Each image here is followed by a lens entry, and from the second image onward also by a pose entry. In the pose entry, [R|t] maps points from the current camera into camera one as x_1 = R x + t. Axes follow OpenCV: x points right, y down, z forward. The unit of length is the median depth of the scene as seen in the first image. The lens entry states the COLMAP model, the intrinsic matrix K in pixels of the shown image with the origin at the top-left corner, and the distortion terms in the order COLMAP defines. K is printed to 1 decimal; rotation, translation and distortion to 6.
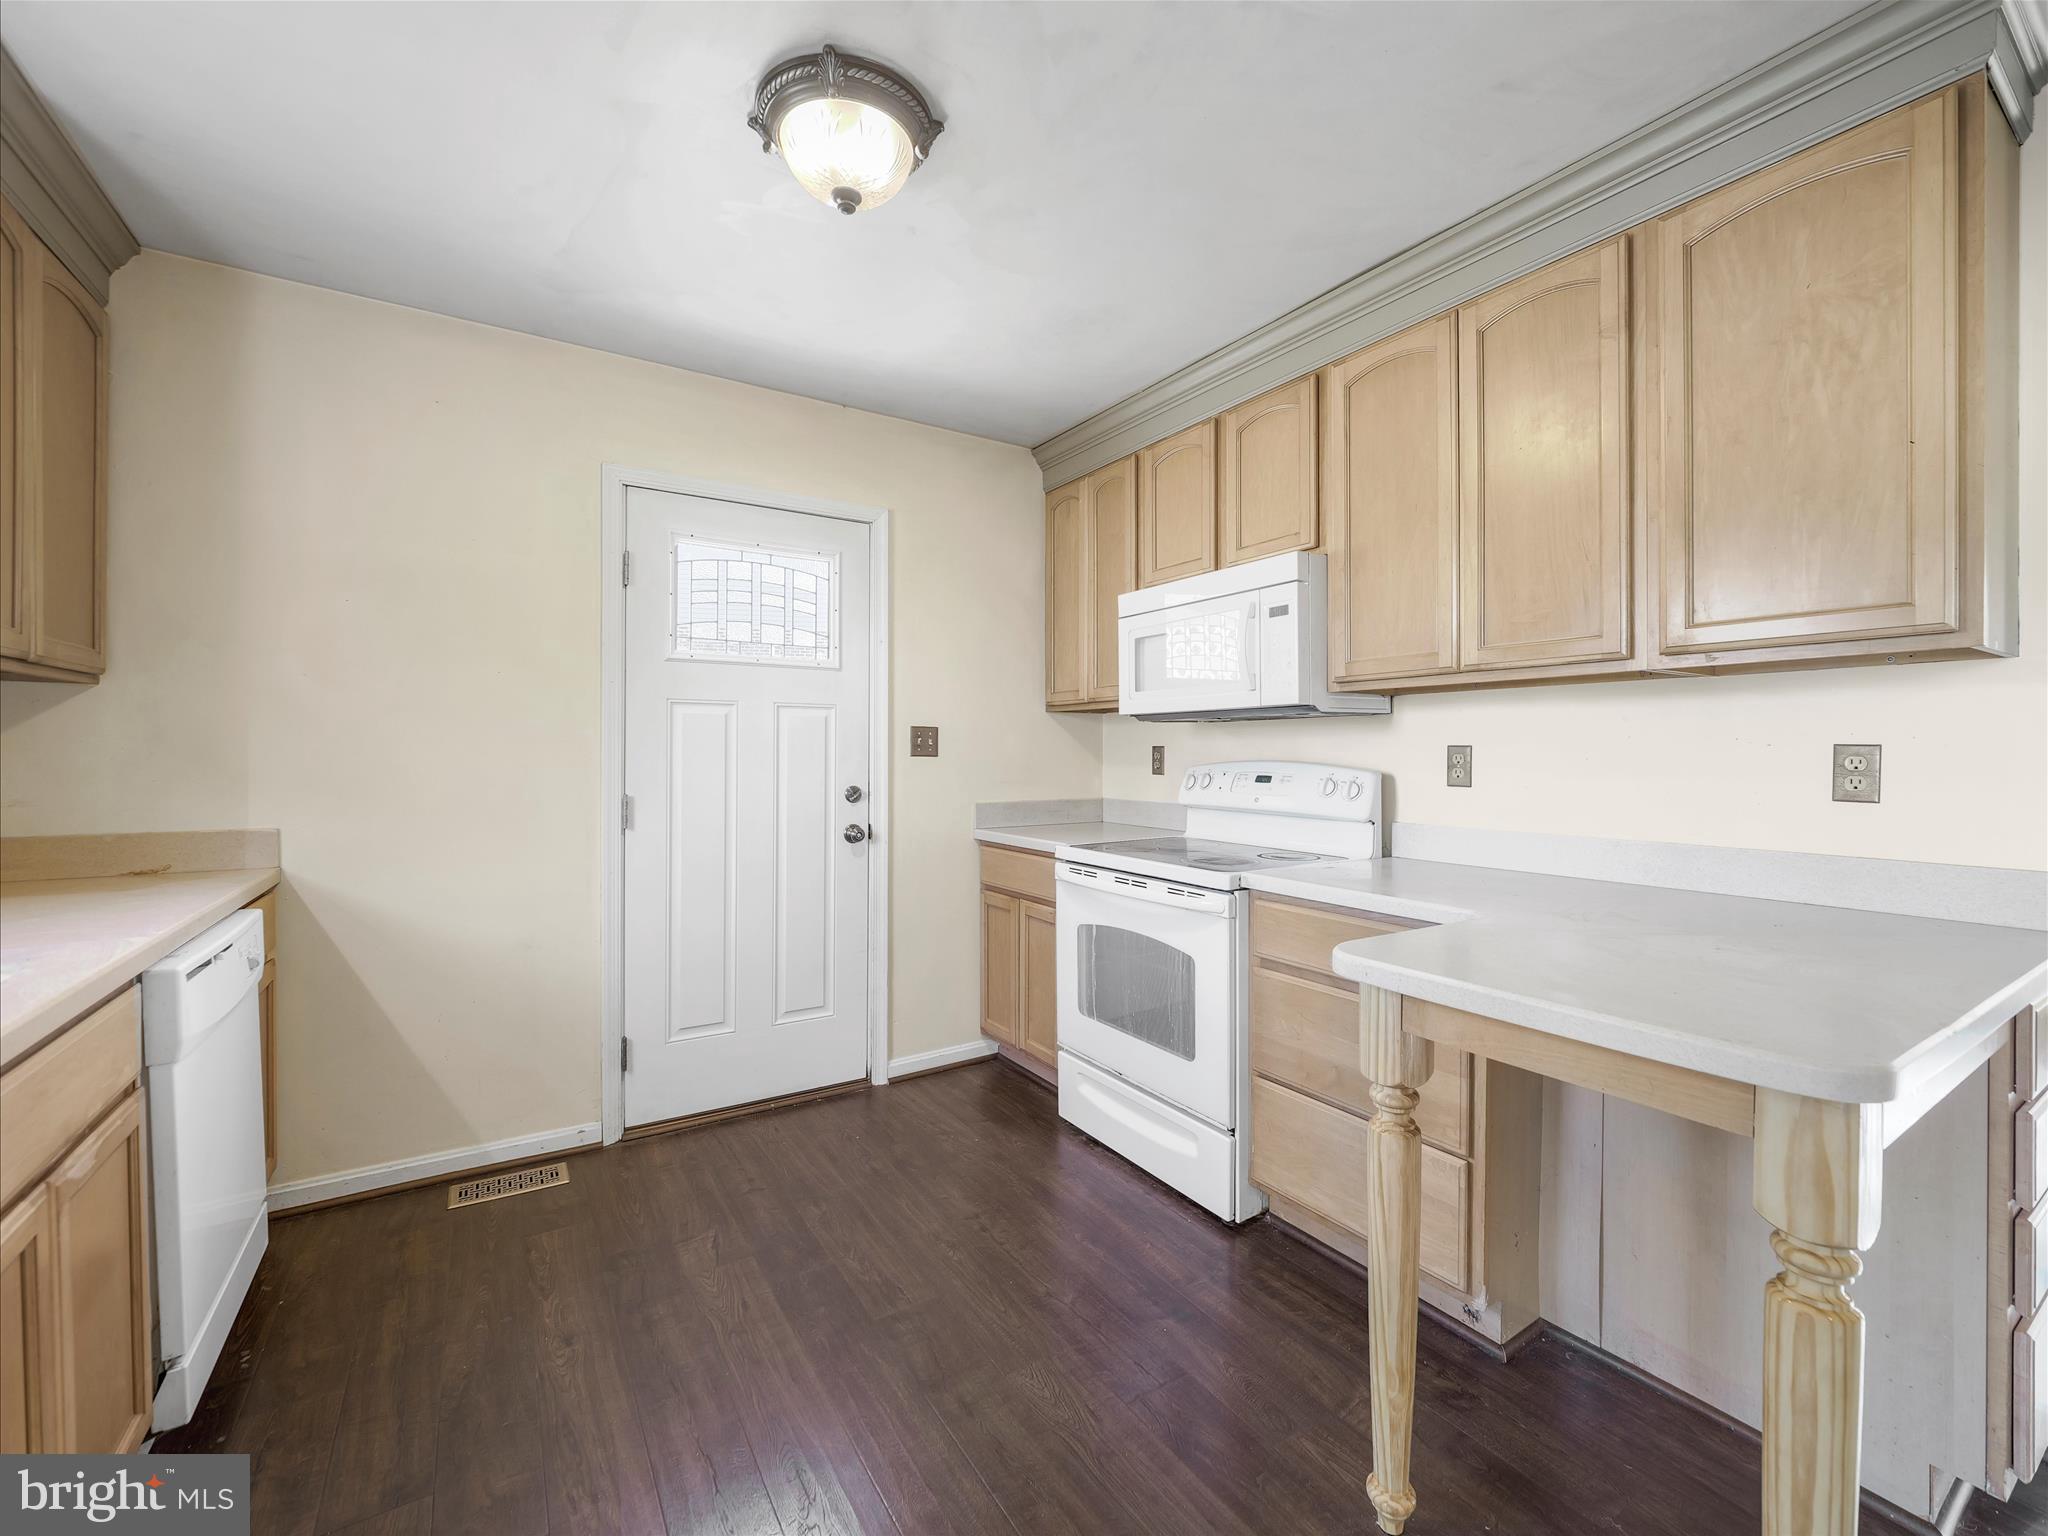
lens RADIAL K [[854.3, 0, 1024.0], [0, 854.3, 768.0], [0, 0, 1]] dist [0.000252, 0.000107]
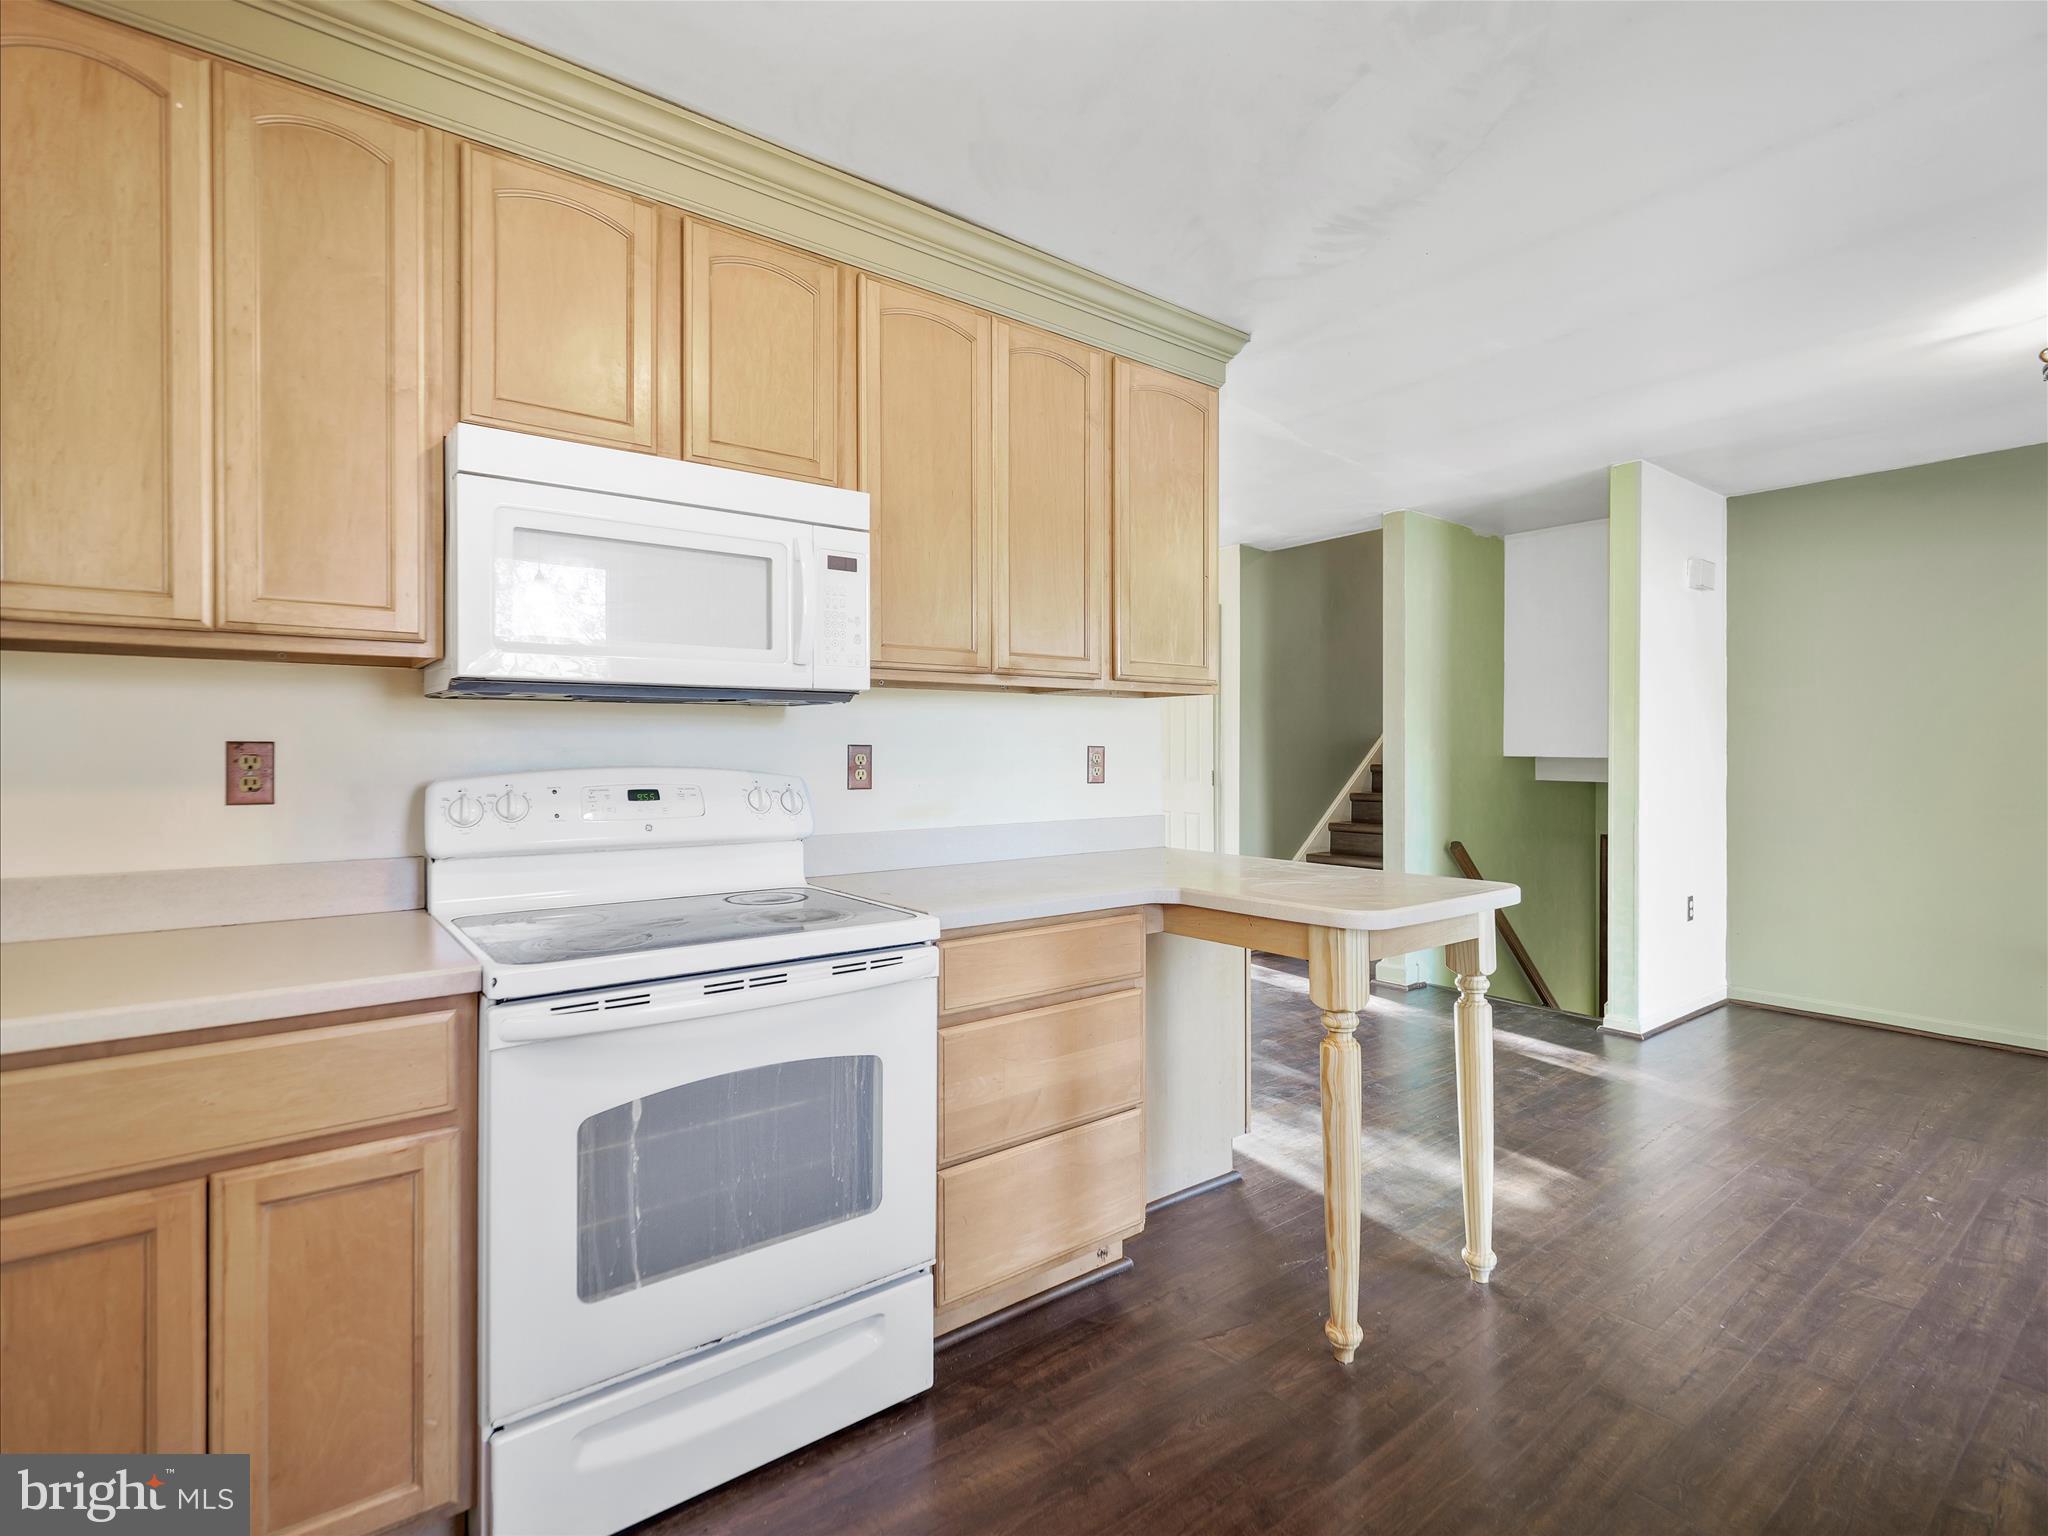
lens RADIAL K [[986.3, 0, 1022.6], [0, 986.3, 761.4], [0, 0, 1]] dist [-0.004564, -0.000359]
pose [[-0.082409, -0.013494, 0.996507, -0.562160], [0.020553, 0.999673, 0.015236, -0.020840], [-0.996387, 0.021736, -0.082104, 0.901439]]
